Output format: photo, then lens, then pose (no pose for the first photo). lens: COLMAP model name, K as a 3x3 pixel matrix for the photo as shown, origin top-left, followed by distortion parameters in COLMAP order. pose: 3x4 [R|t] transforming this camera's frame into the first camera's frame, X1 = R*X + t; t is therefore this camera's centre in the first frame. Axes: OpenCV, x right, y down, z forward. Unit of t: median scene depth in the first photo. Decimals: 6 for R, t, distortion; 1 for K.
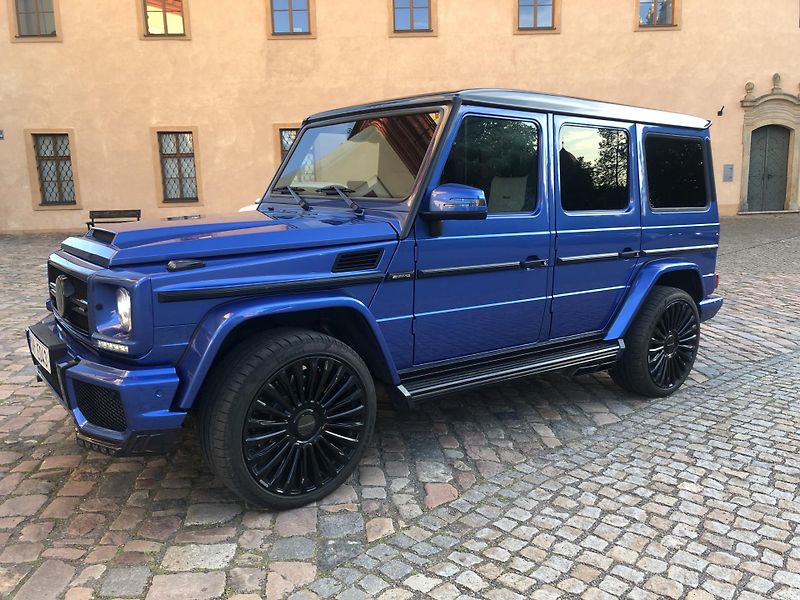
lens RADIAL K [[659.2, 0, 409.6], [0, 659.2, 299.7], [0, 0, 1]] dist [0.012975, -0.001726]
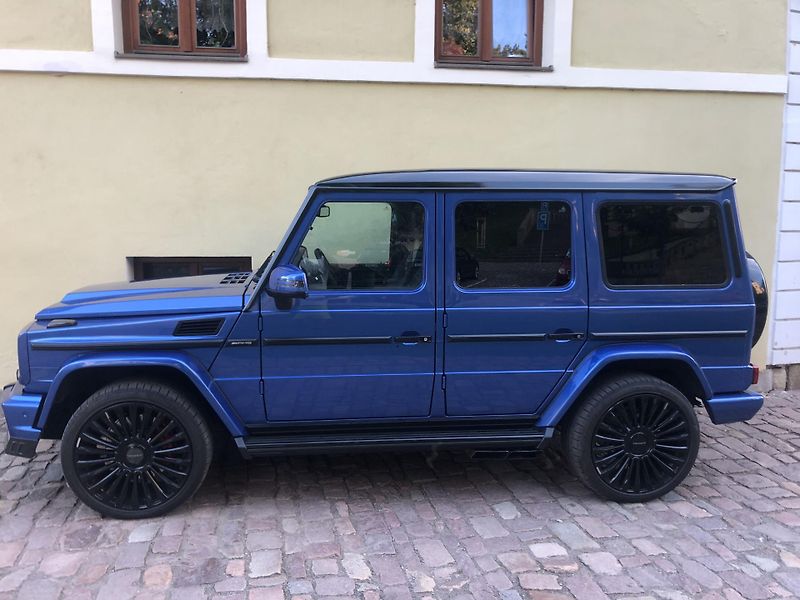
lens RADIAL K [[661.4, 0, 399.0], [0, 661.4, 312.8], [0, 0, 1]] dist [0.014081, 0.002175]
pose [[0.858037, 0.076436, -0.507868, 0.689208], [-0.082207, 0.996553, 0.011097, -0.106057], [0.506966, 0.032228, 0.861363, 0.119071]]
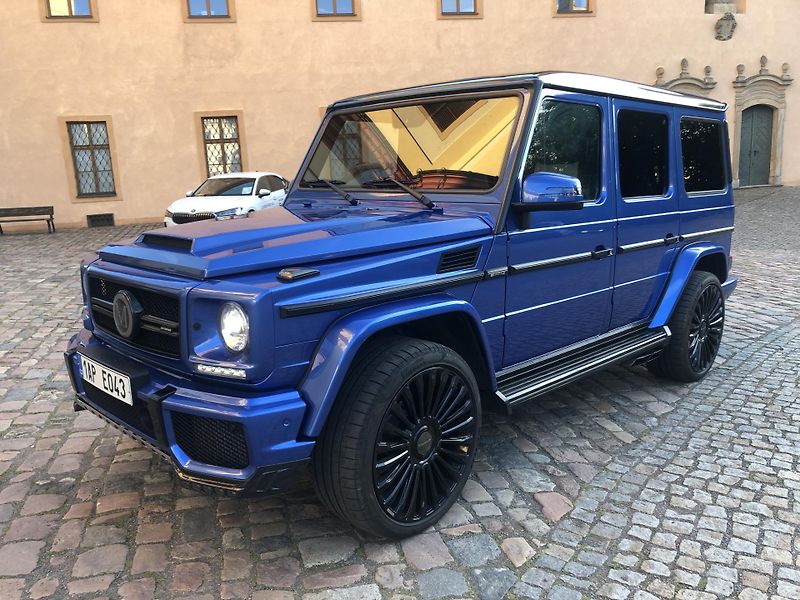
lens RADIAL K [[657.0, 0, 400.0], [0, 657.0, 300.0], [0, 0, 1]] dist [0.008434, 0.008971]
pose [[0.991337, -0.045972, 0.123036, -0.224500], [0.043507, 0.998796, 0.022649, -0.022050], [-0.123929, -0.017100, 0.992144, 0.085008]]
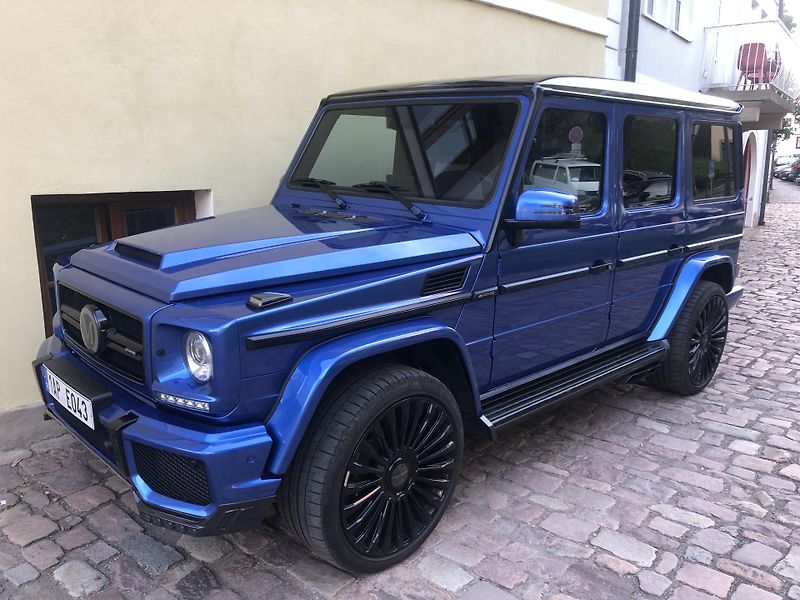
lens RADIAL K [[657.0, 0, 400.0], [0, 657.0, 300.0], [0, 0, 1]] dist [0.008434, 0.008971]
pose [[0.993803, -0.018108, 0.109667, -0.190261], [0.010826, 0.997719, 0.066636, -0.075227], [-0.110623, -0.065035, 0.991732, 0.119579]]
